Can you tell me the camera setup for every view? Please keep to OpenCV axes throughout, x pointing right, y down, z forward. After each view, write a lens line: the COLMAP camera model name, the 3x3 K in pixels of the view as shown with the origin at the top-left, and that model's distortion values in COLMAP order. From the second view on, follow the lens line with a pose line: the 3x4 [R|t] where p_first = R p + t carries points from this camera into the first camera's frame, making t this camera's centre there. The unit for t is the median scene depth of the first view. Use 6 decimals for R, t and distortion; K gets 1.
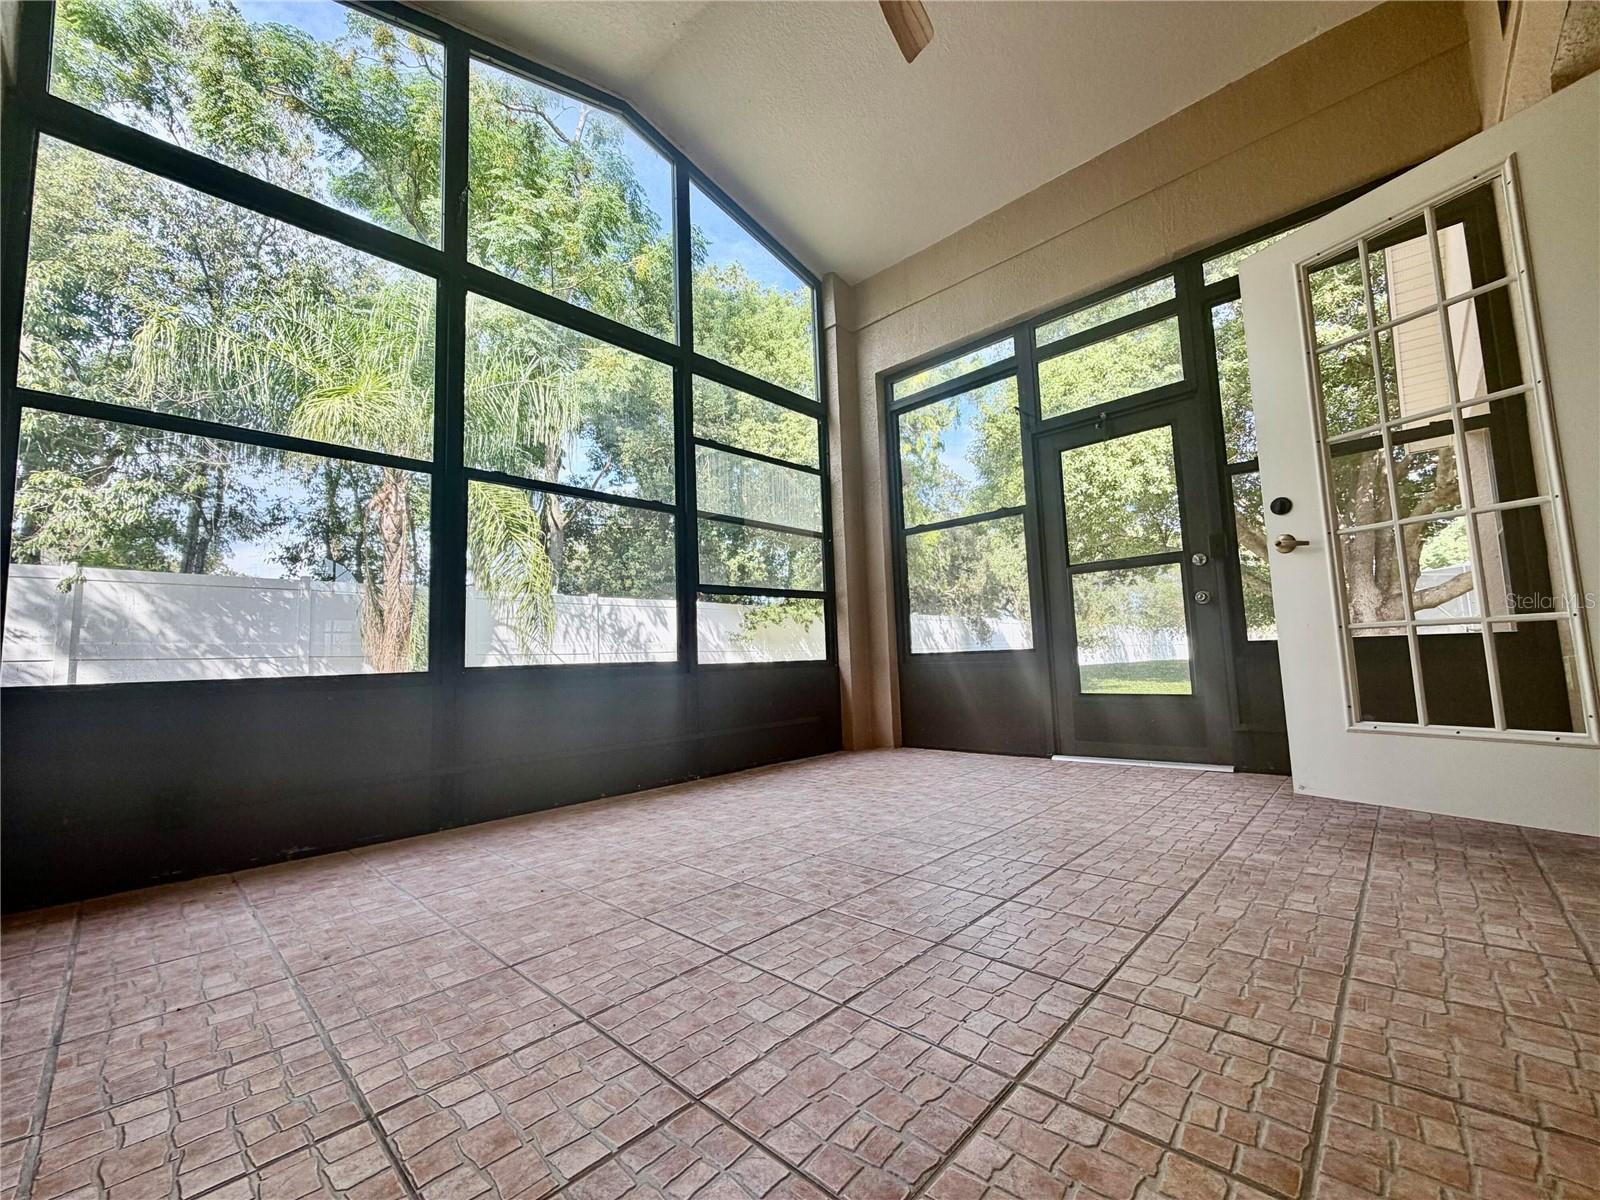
lens RADIAL K [[637.5, 0, 798.9], [0, 637.5, 604.2], [0, 0, 1]] dist [0.006619, -0.000383]
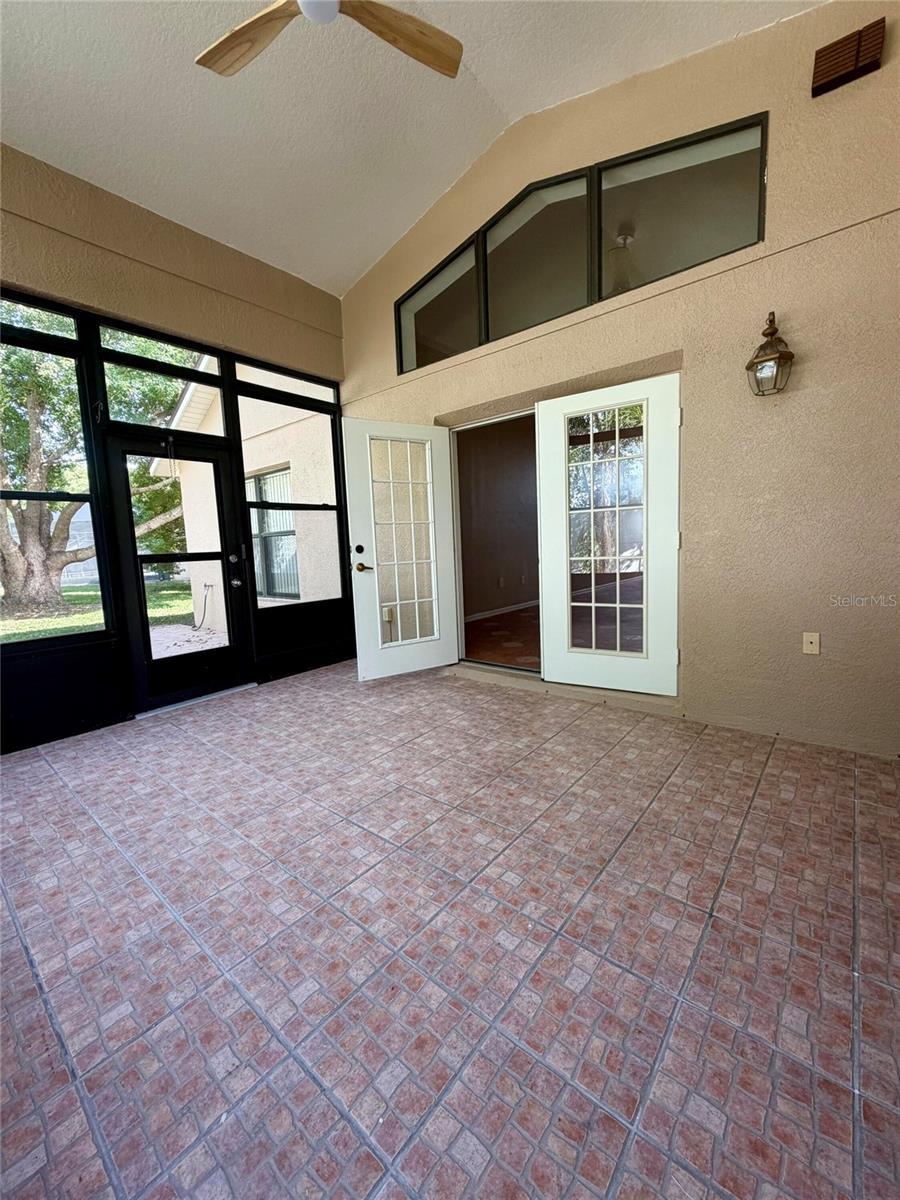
lens RADIAL K [[478.1, 0, 450.2], [0, 478.1, 595.1], [0, 0, 1]] dist [0.006619, -0.000383]
pose [[-0.065528, -0.068170, 0.995519, -0.571088], [-0.045216, 0.996842, 0.065285, -0.080196], [-0.996826, -0.040735, -0.068404, 0.543889]]
